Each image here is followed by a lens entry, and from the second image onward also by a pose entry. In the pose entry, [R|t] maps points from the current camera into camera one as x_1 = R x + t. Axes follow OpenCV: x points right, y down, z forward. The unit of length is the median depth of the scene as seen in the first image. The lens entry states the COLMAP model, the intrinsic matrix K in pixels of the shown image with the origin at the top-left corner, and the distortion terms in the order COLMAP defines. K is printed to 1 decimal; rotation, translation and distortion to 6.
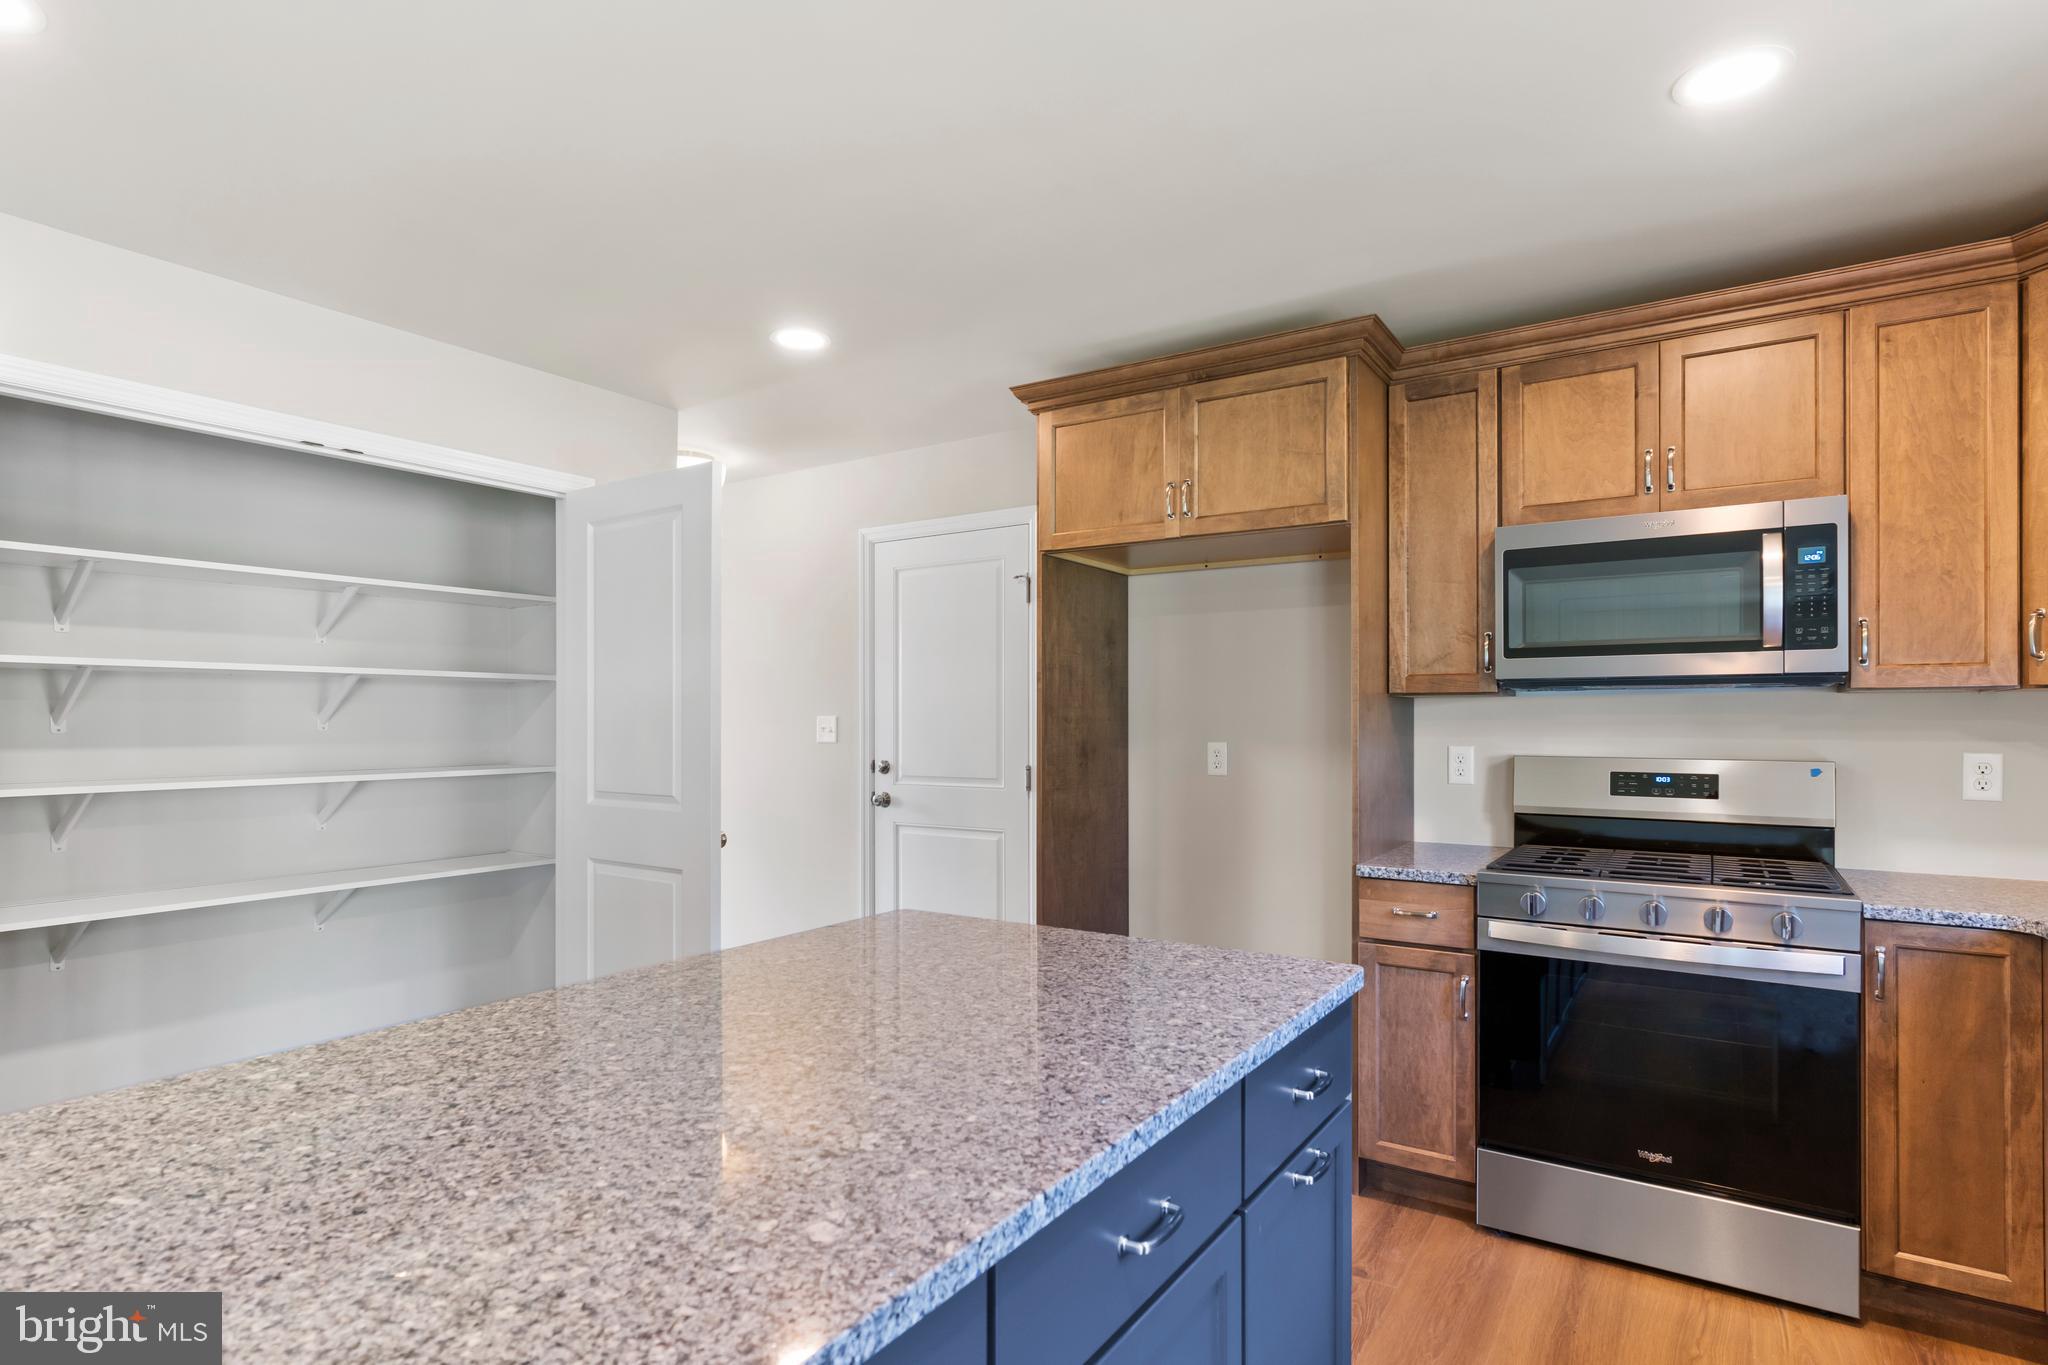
lens RADIAL K [[1061.6, 0, 1018.0], [0, 1061.6, 717.4], [0, 0, 1]] dist [-0.000808, 0.001061]
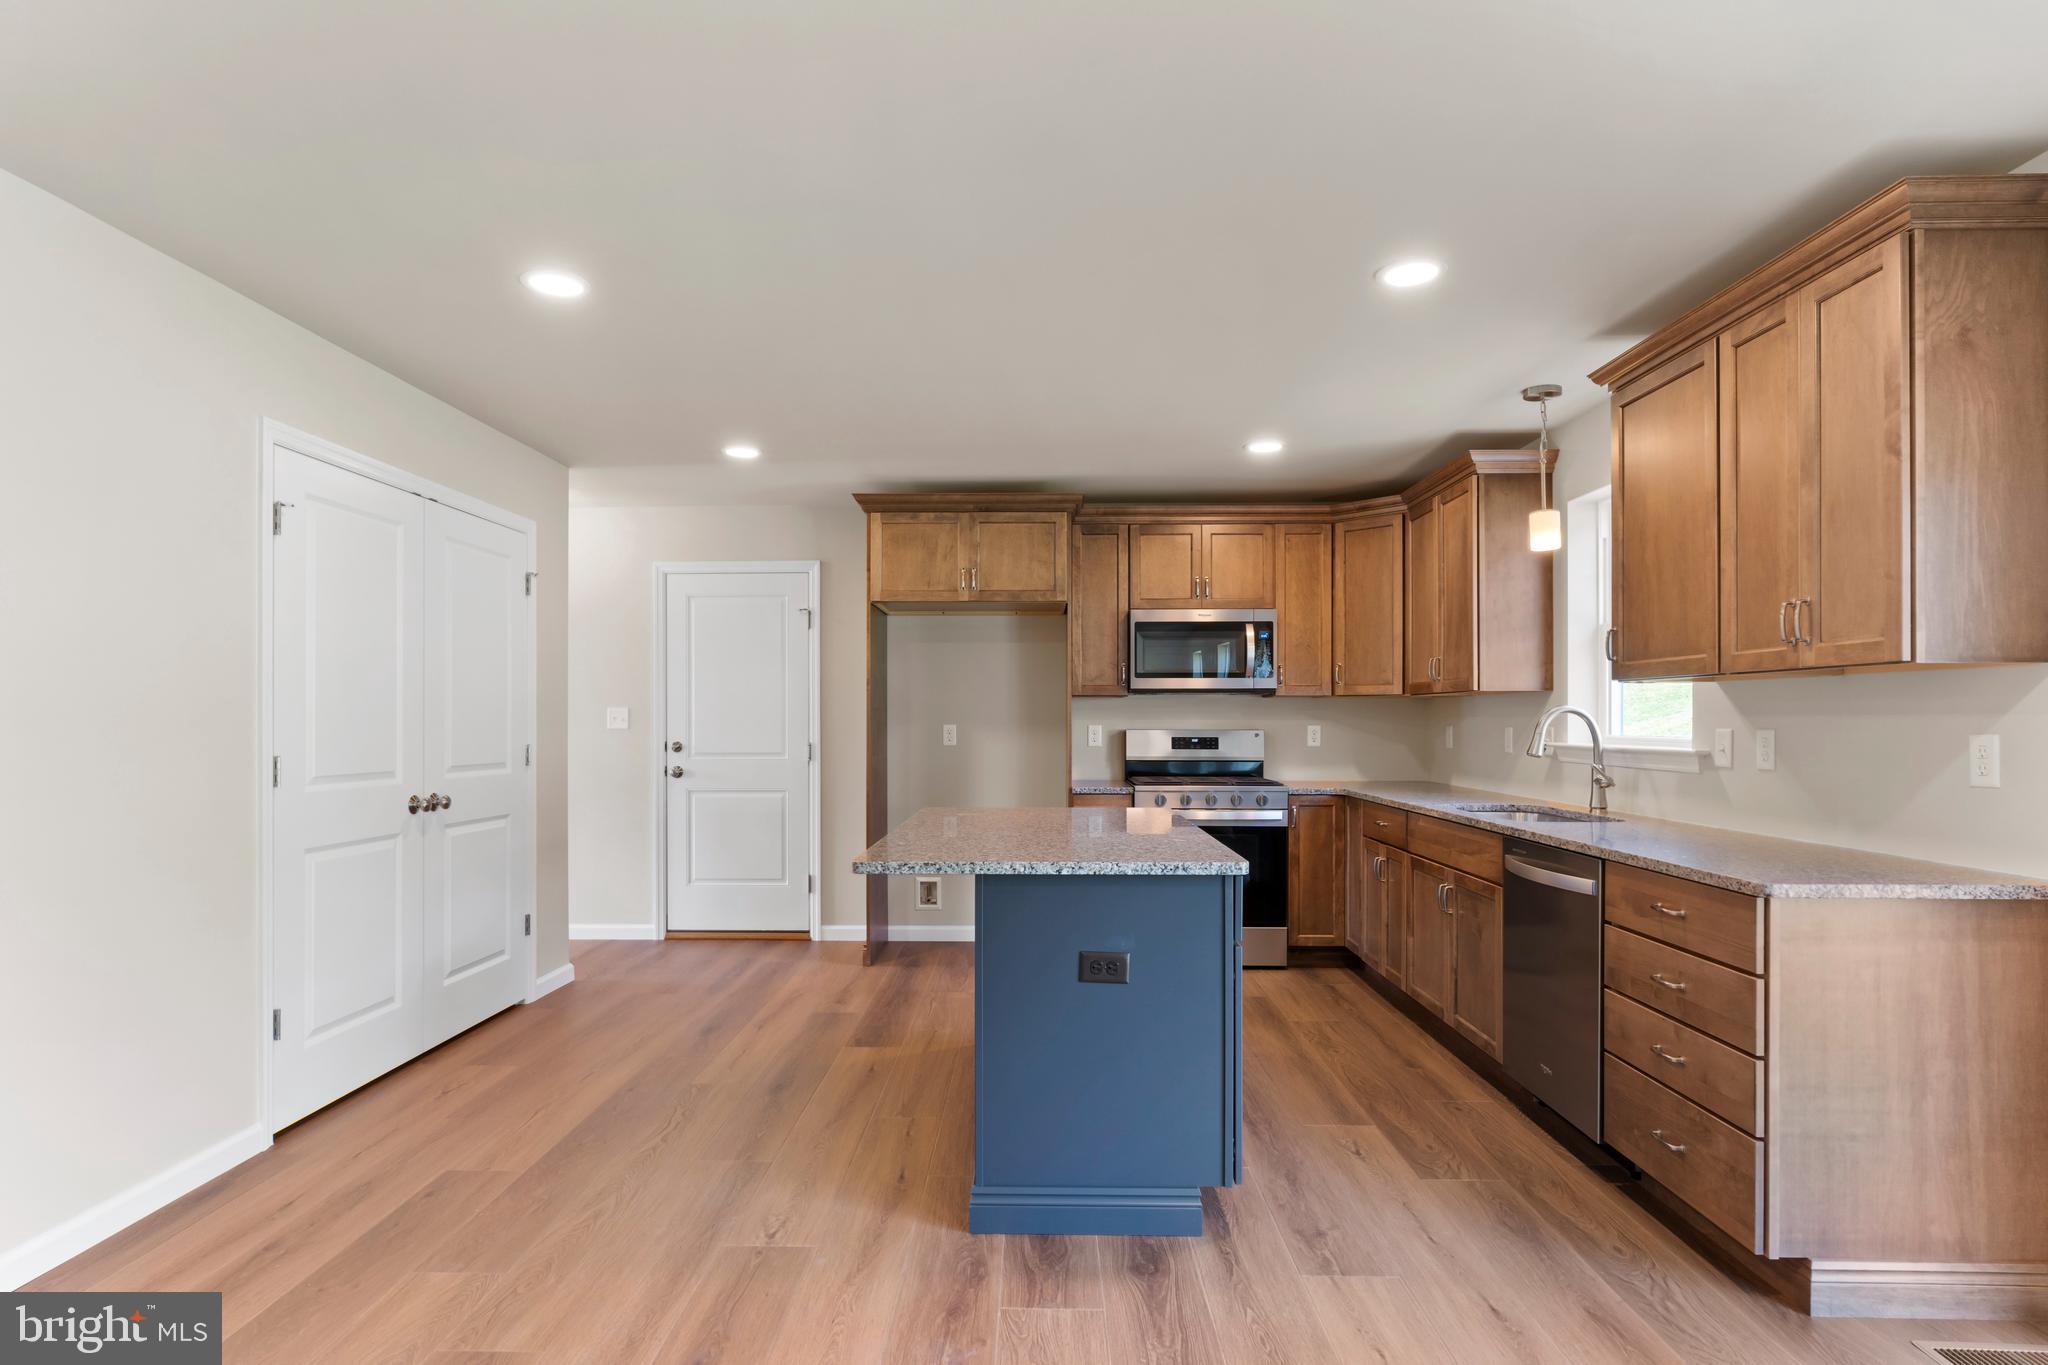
lens RADIAL K [[1061.6, 0, 1018.0], [0, 1061.6, 717.4], [0, 0, 1]] dist [-0.000808, 0.001061]
pose [[0.847322, 0.001662, 0.531077, -0.736429], [-0.001245, 0.999999, -0.001143, 0.018496], [-0.531078, 0.000307, 0.847323, -0.514226]]
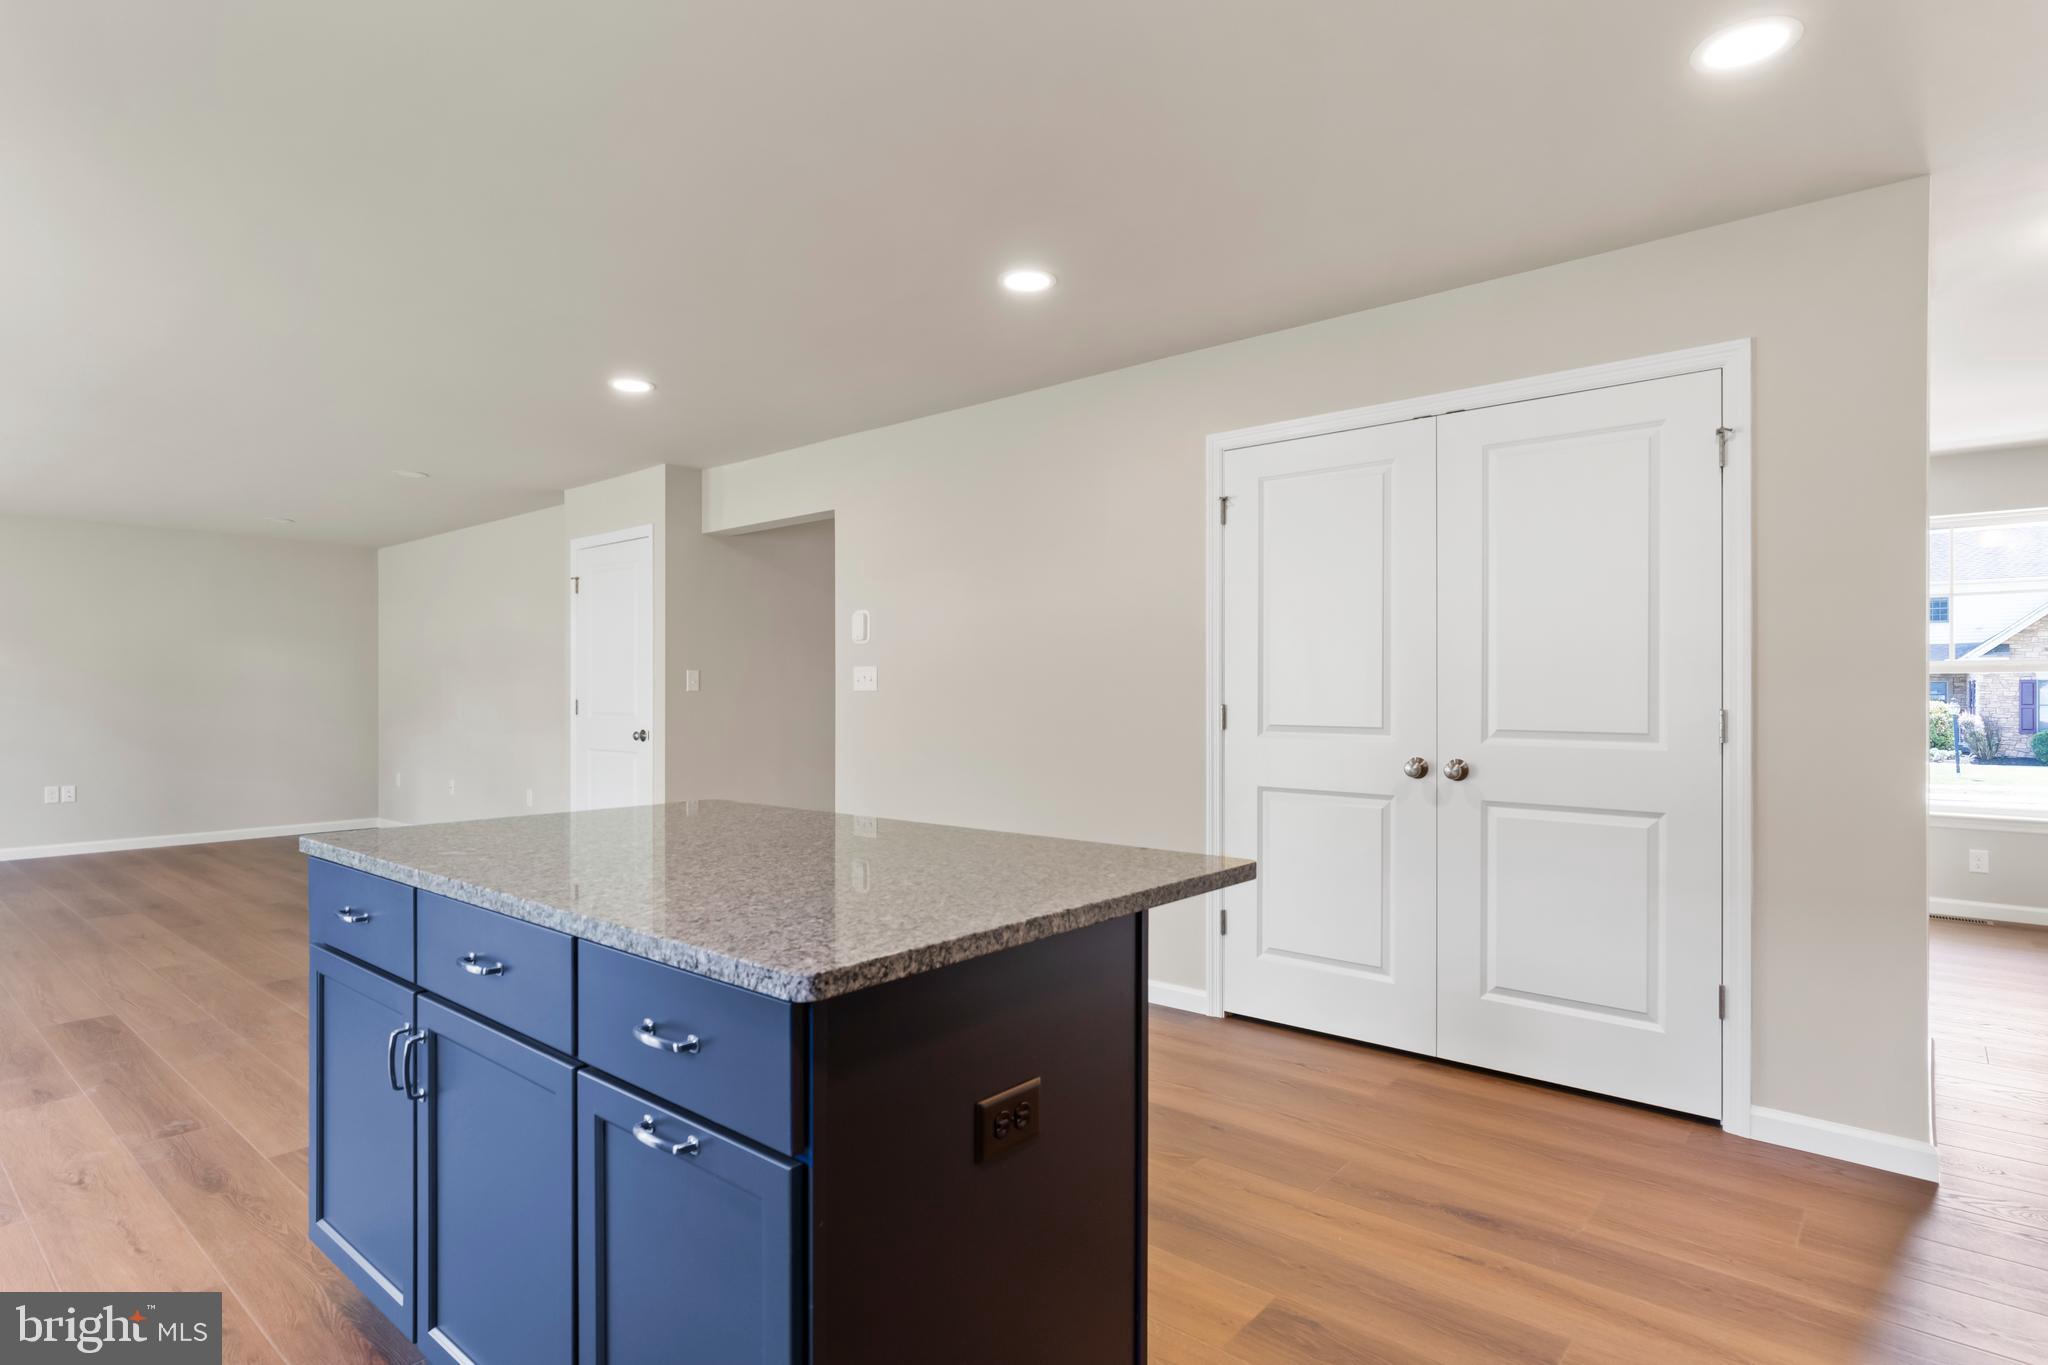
lens RADIAL K [[1054.4, 0, 1001.7], [0, 1054.4, 688.6], [0, 0, 1]] dist [-0.000321, -0.000157]
pose [[-0.130356, -0.000653, -0.991467, 0.541523], [0.003652, 0.999993, -0.001139, 0.038392], [0.991461, -0.003770, -0.130352, 0.698033]]
